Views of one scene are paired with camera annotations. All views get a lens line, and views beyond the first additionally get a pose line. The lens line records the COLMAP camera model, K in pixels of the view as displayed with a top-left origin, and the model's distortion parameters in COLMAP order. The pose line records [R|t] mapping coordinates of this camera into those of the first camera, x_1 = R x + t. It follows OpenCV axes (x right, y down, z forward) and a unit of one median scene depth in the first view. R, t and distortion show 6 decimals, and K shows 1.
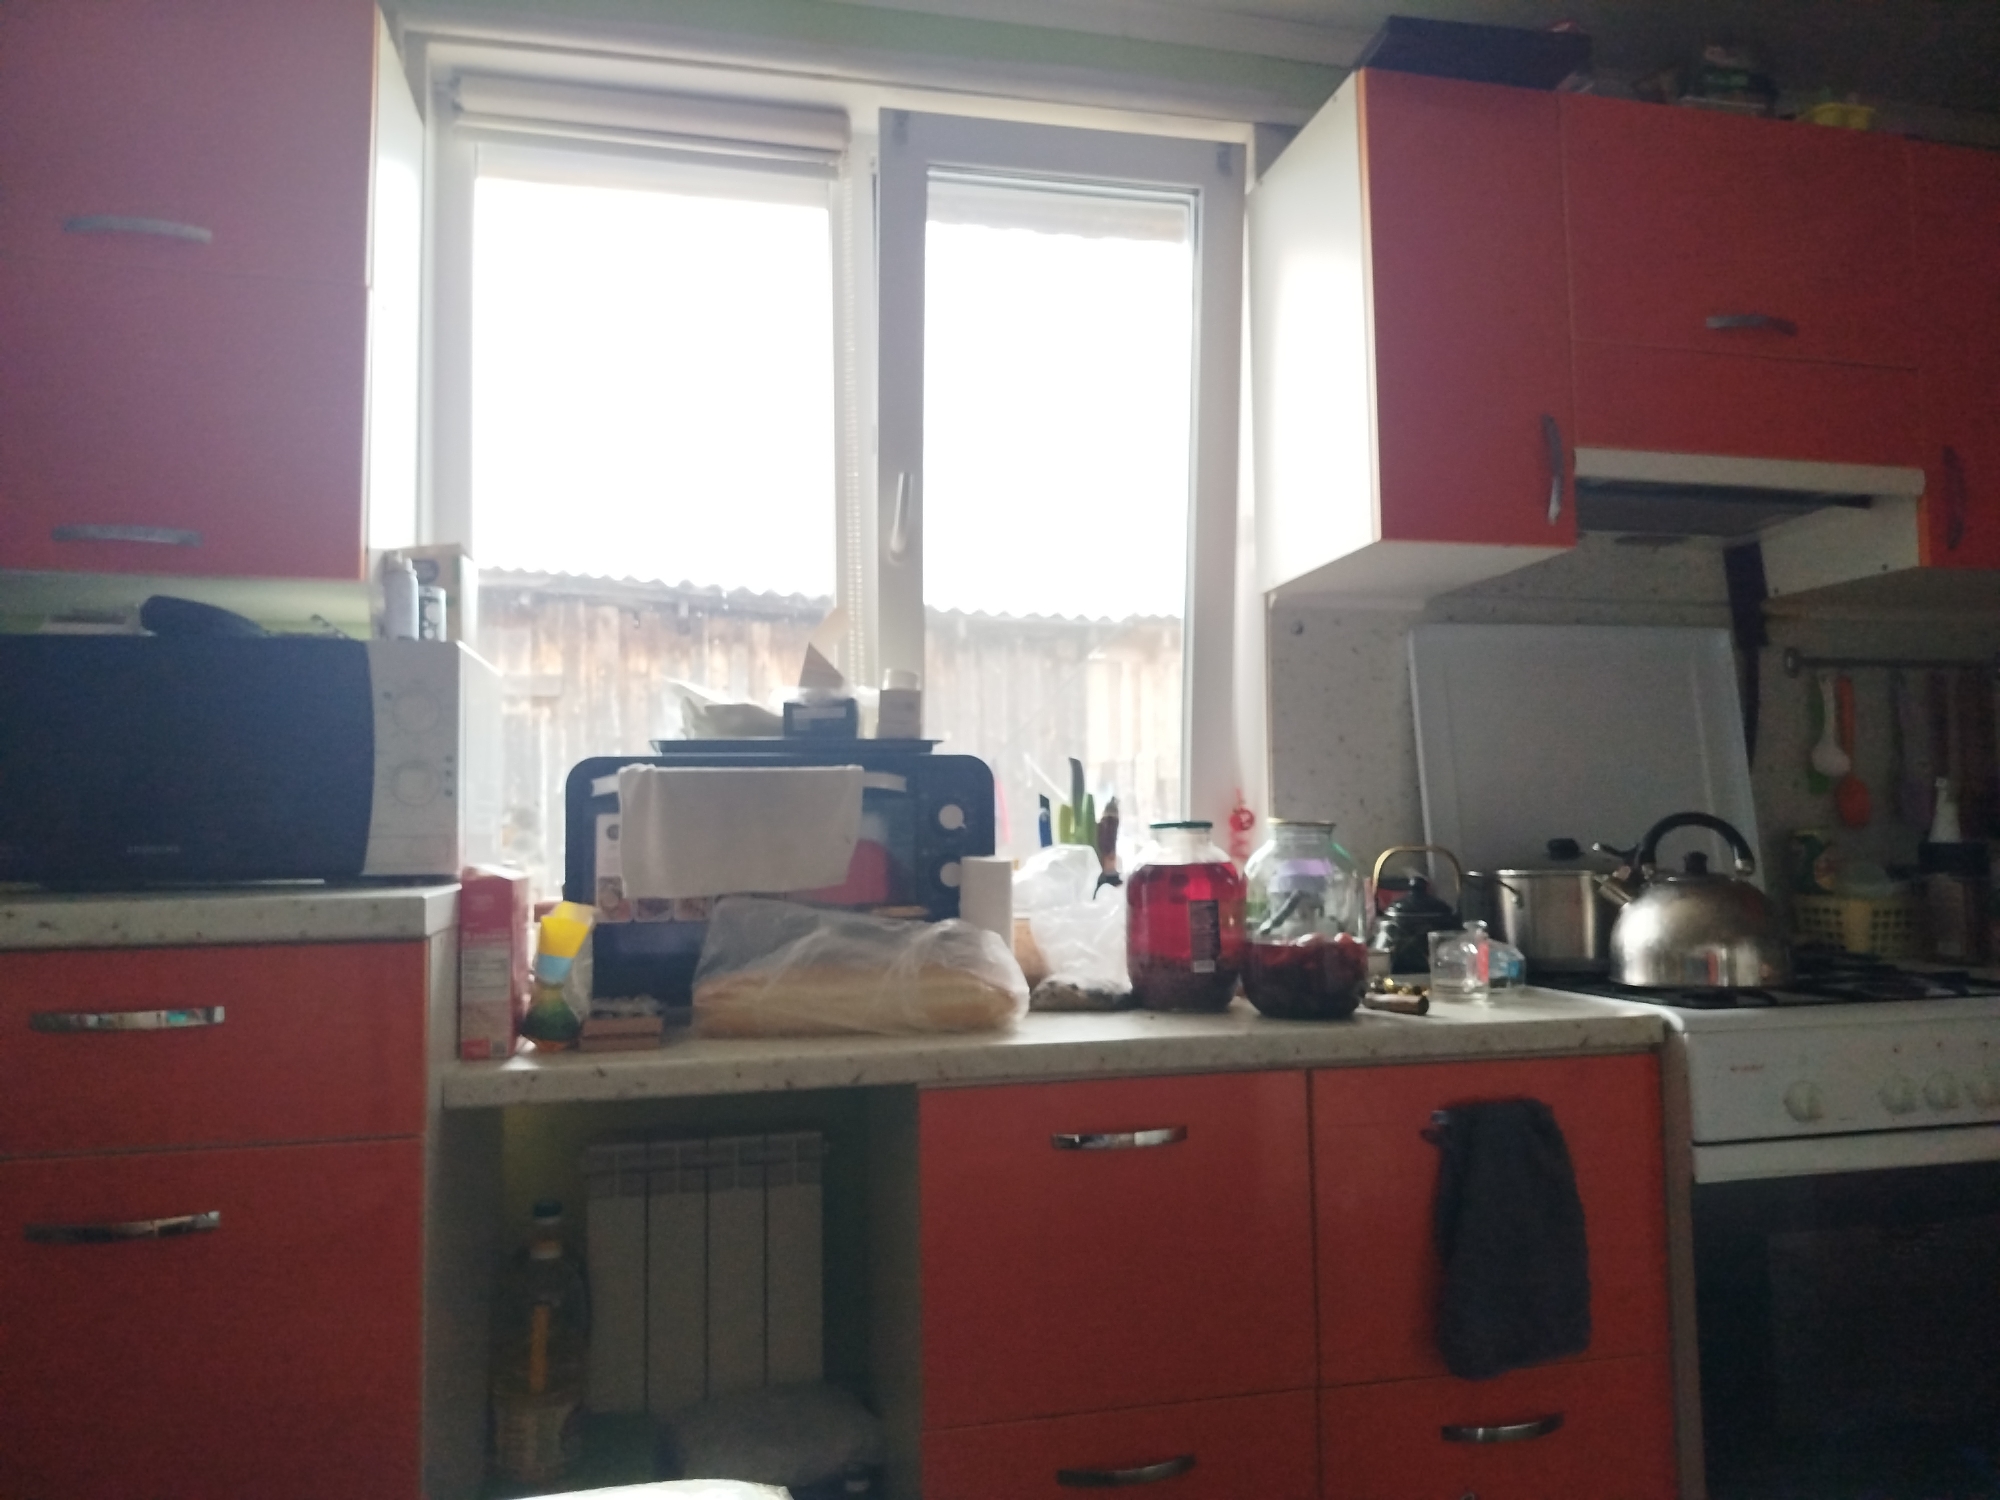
lens RADIAL K [[1325.8, 0, 1000.0], [0, 1325.8, 750.0], [0, 0, 1]] dist [0.005596, -0.000225]
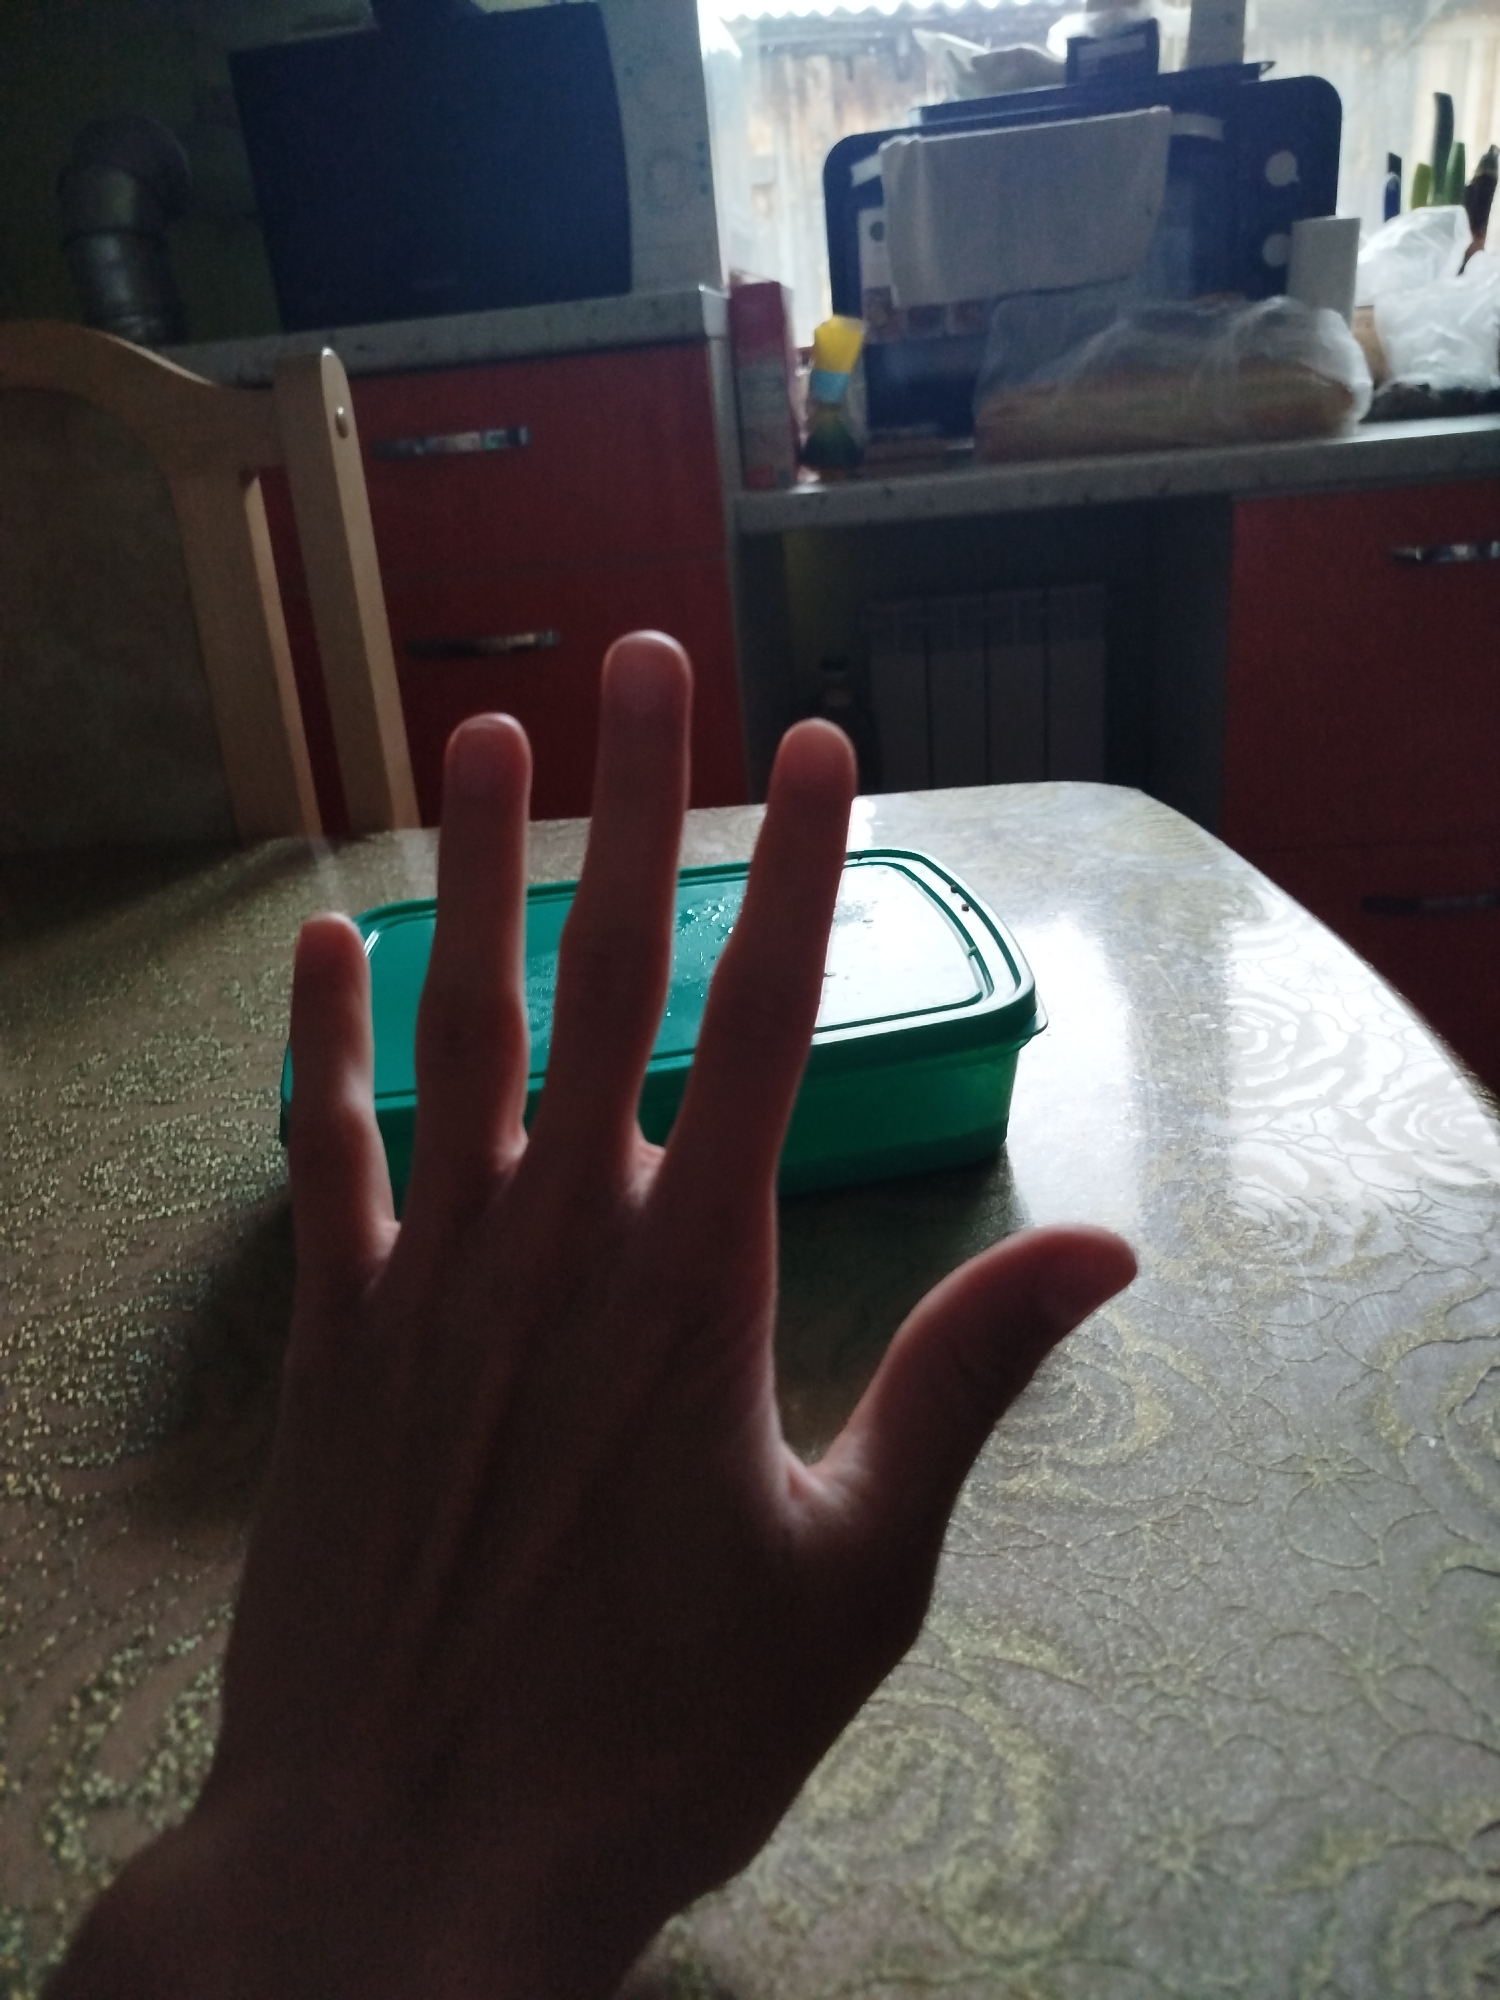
lens RADIAL K [[1325.8, 0, 743.1], [0, 1325.8, 956.9], [0, 0, 1]] dist [0.005596, -0.000225]
pose [[0.941537, 0.047388, -0.333560, -0.056499], [0.102889, 0.902316, 0.418615, 0.119098], [0.320814, -0.428462, 0.844689, 0.011236]]
